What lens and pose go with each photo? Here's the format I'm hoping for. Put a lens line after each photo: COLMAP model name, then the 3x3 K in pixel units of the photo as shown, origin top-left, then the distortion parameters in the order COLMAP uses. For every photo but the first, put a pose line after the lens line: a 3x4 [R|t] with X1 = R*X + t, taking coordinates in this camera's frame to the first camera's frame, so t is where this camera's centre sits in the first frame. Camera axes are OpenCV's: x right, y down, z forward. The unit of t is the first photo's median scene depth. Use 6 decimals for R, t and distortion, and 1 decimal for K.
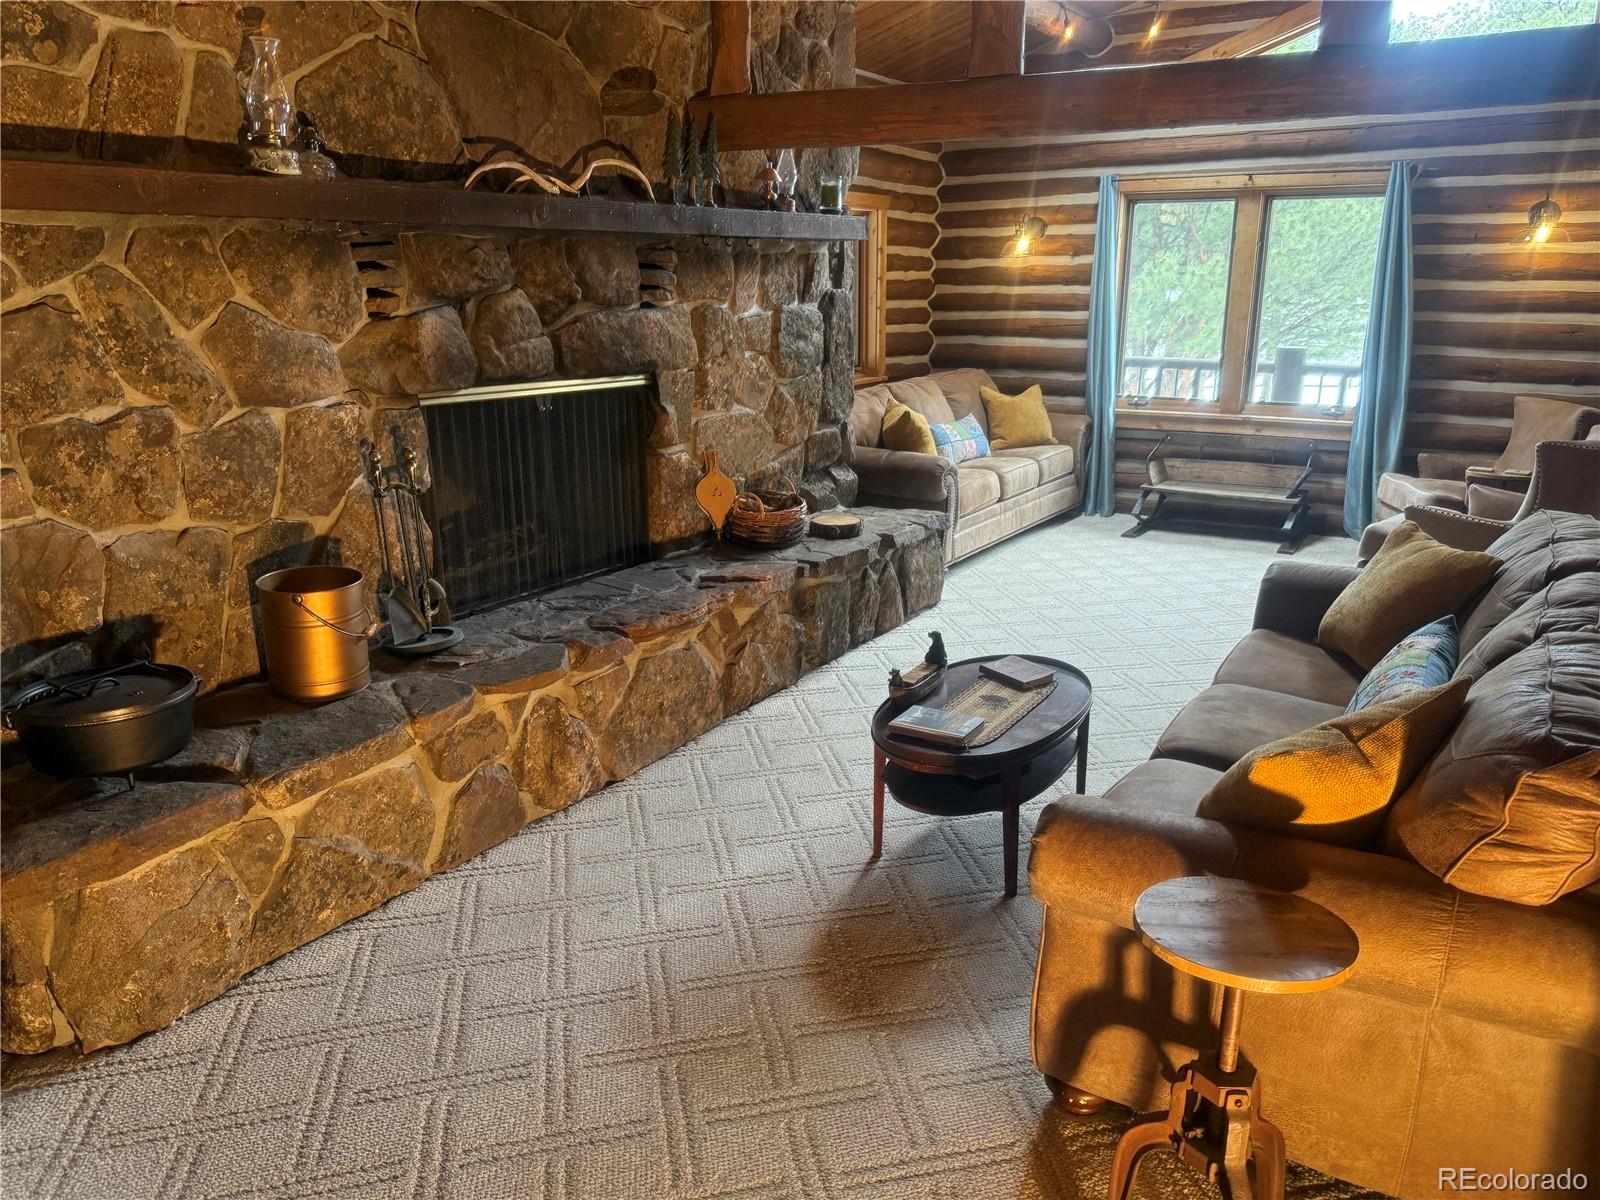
lens RADIAL K [[1184.8, 0, 804.5], [0, 1184.8, 610.7], [0, 0, 1]] dist [0.120393, -0.189369]
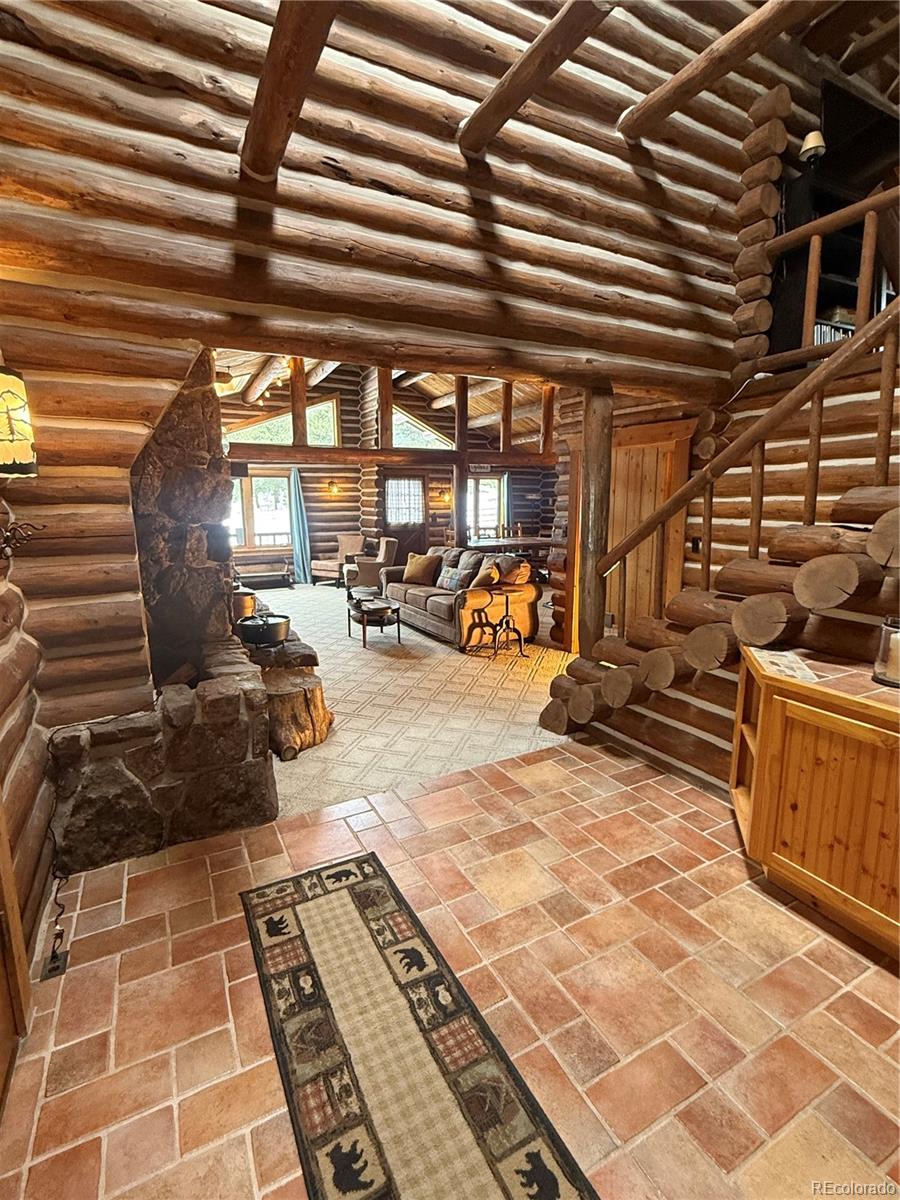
lens RADIAL K [[565.2, 0, 452.9], [0, 565.2, 598.6], [0, 0, 1]] dist [-0.000513, -0.000213]
pose [[0.506206, -0.150816, 0.849123, -0.820389], [0.244645, 0.969256, 0.026308, 0.048188], [-0.826985, 0.194416, 0.527540, -0.129269]]
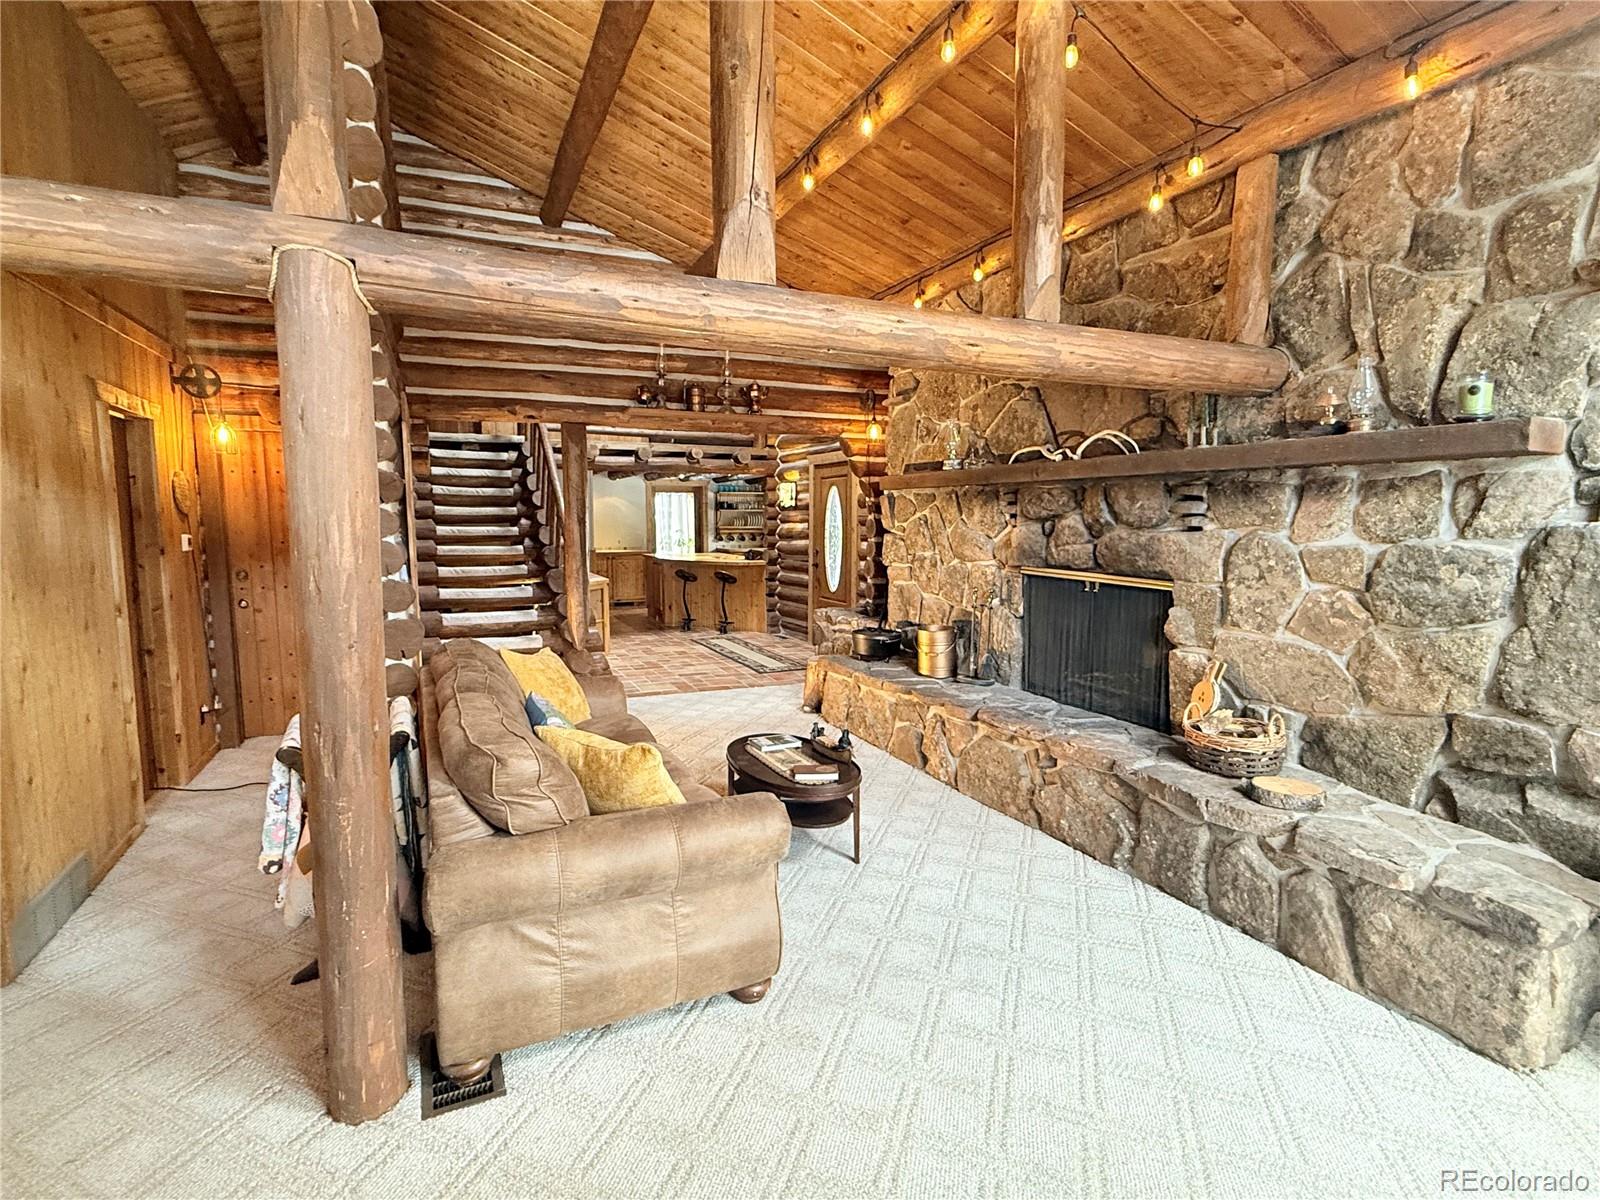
lens RADIAL K [[783.6, 0, 800.0], [0, 783.6, 600.0], [0, 0, 1]] dist [-0.001155, 0.000175]
pose [[-0.546398, 0.088156, -0.832873, 0.636970], [-0.232069, 0.939571, 0.251696, -0.249200], [0.804732, 0.330810, -0.492922, 0.922671]]
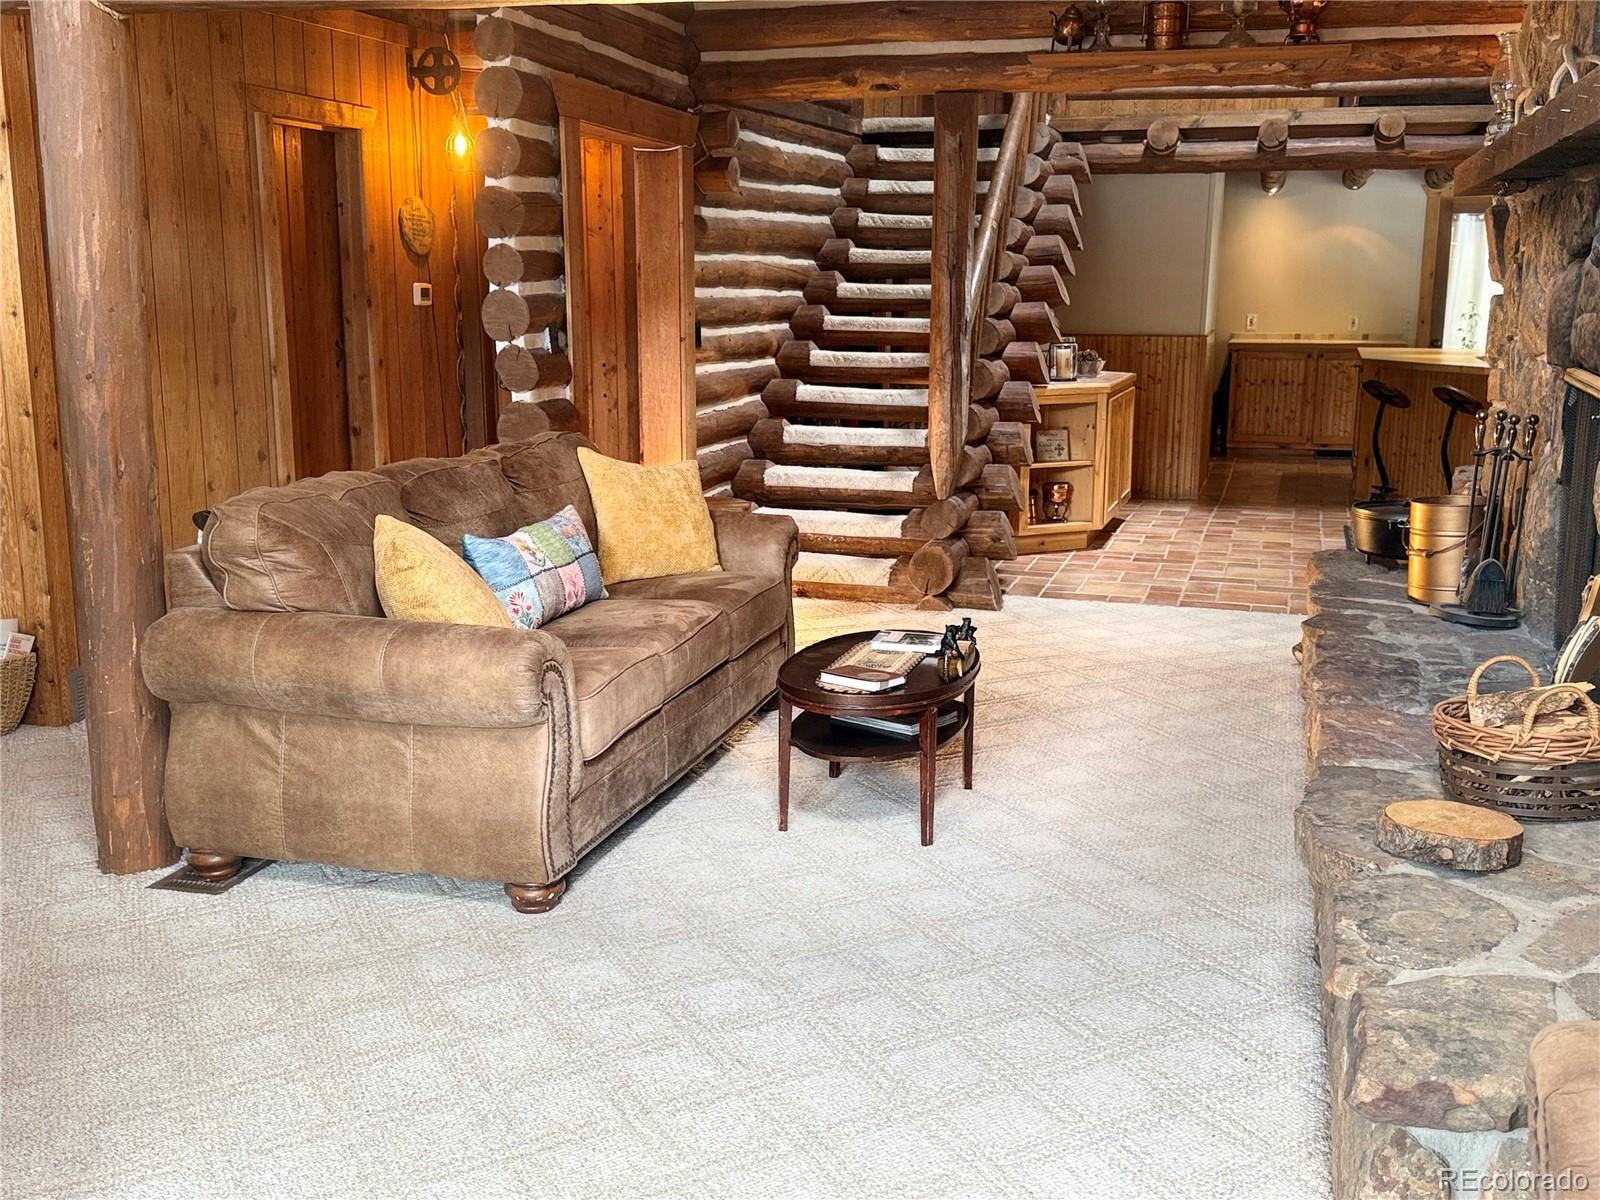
lens RADIAL K [[1690.8, 0, 800.0], [0, 1690.8, 600.0], [0, 0, 1]] dist [0.174628, -0.317697]
pose [[-0.962301, 0.045675, -0.268124, 0.368081], [-0.080435, 0.893914, 0.440962, -0.362129], [0.259821, 0.445904, -0.856541, 1.355616]]
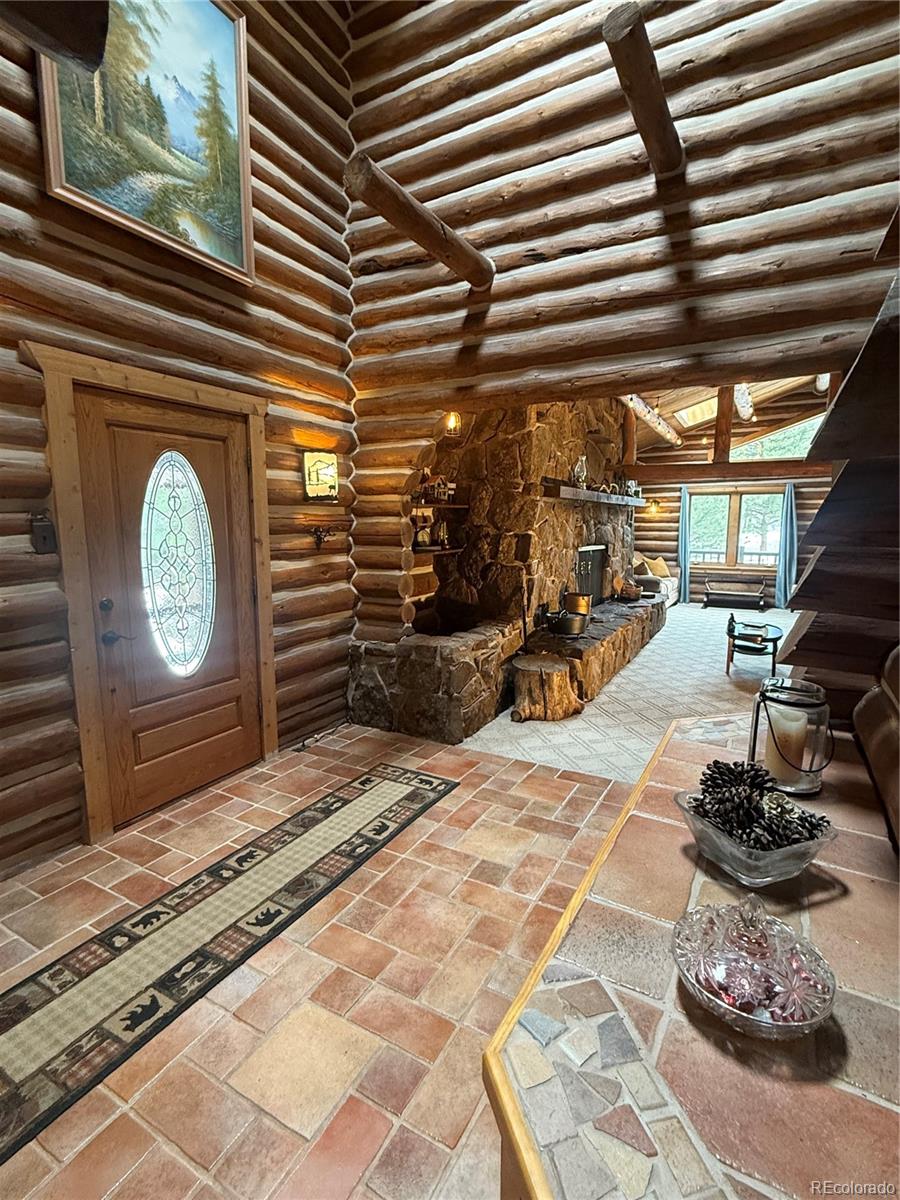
lens RADIAL K [[565.2, 0, 452.9], [0, 565.2, 598.6], [0, 0, 1]] dist [-0.000513, -0.000213]
pose [[0.999108, -0.003798, 0.042051, -0.521305], [0.009766, 0.989724, -0.142658, 0.137645], [-0.041078, 0.142942, 0.988878, -0.416181]]
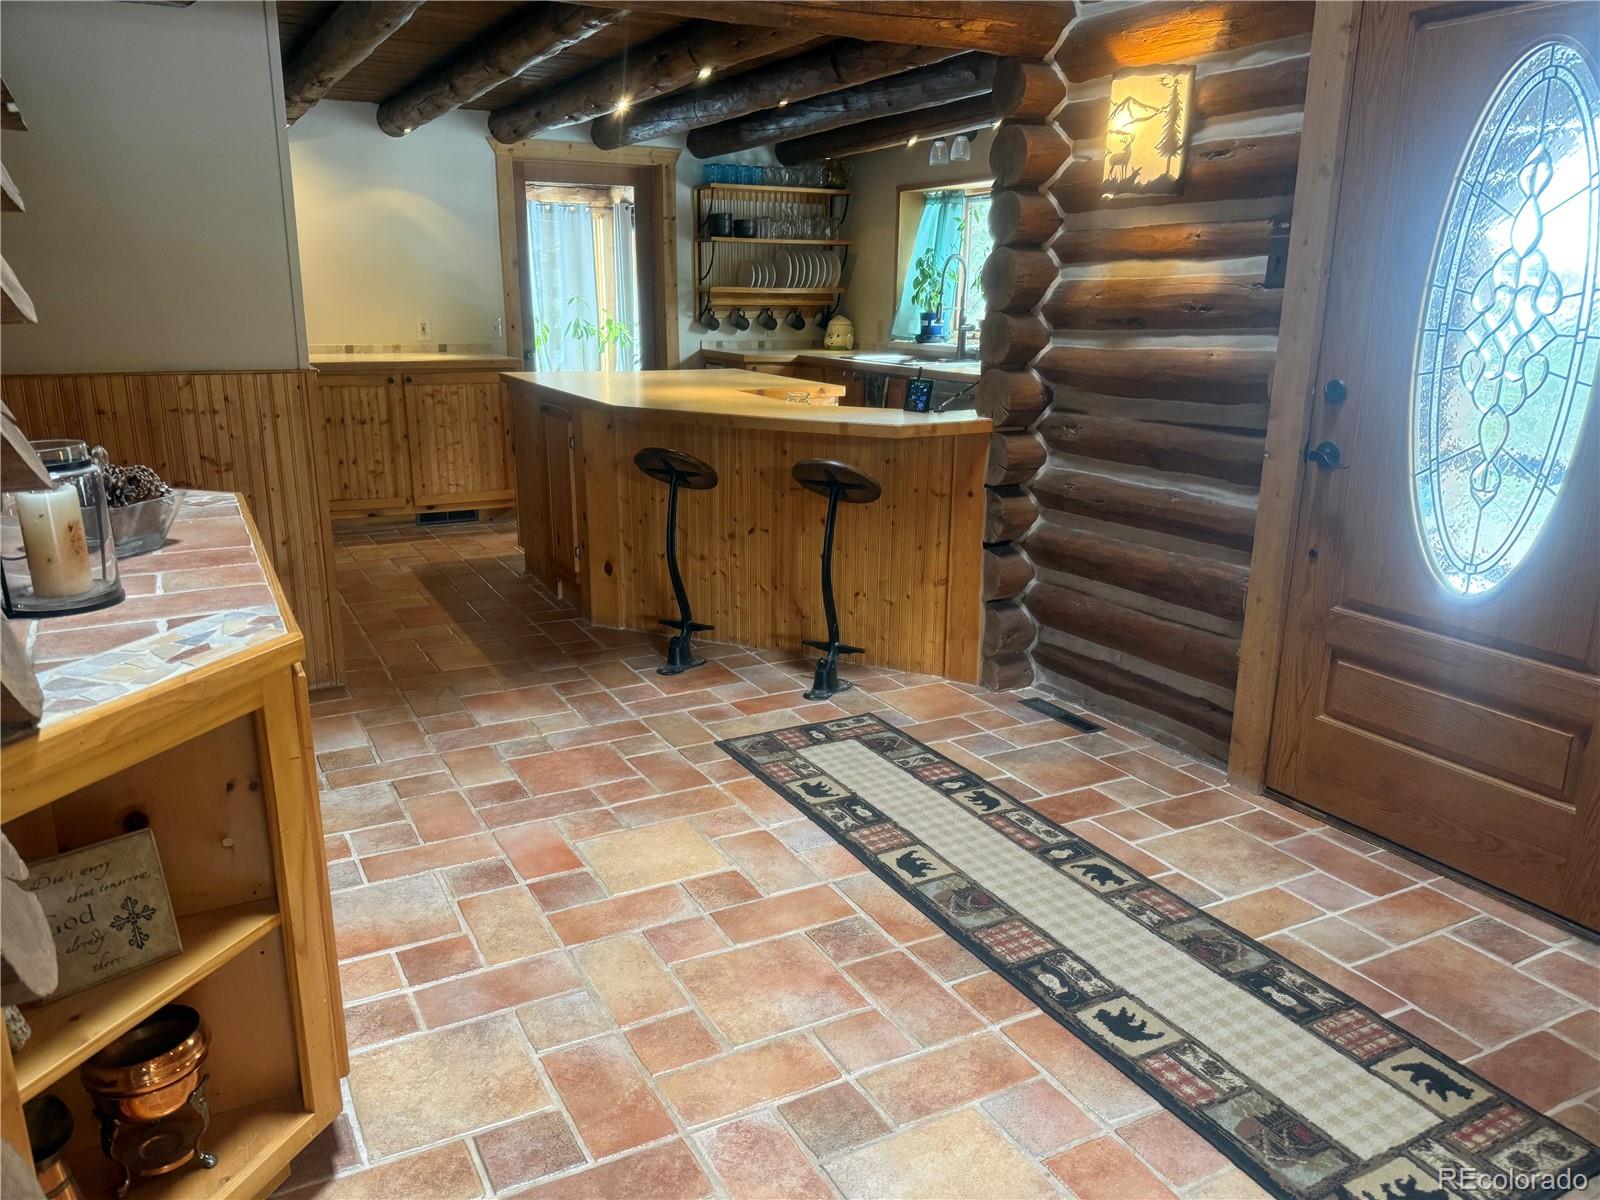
lens RADIAL K [[1184.8, 0, 804.5], [0, 1184.8, 610.7], [0, 0, 1]] dist [0.120393, -0.189369]
pose [[-0.496682, 0.225109, -0.838232, -0.188750], [-0.248615, 0.888411, 0.385898, 0.005810], [0.831564, 0.400065, -0.385292, 0.133756]]
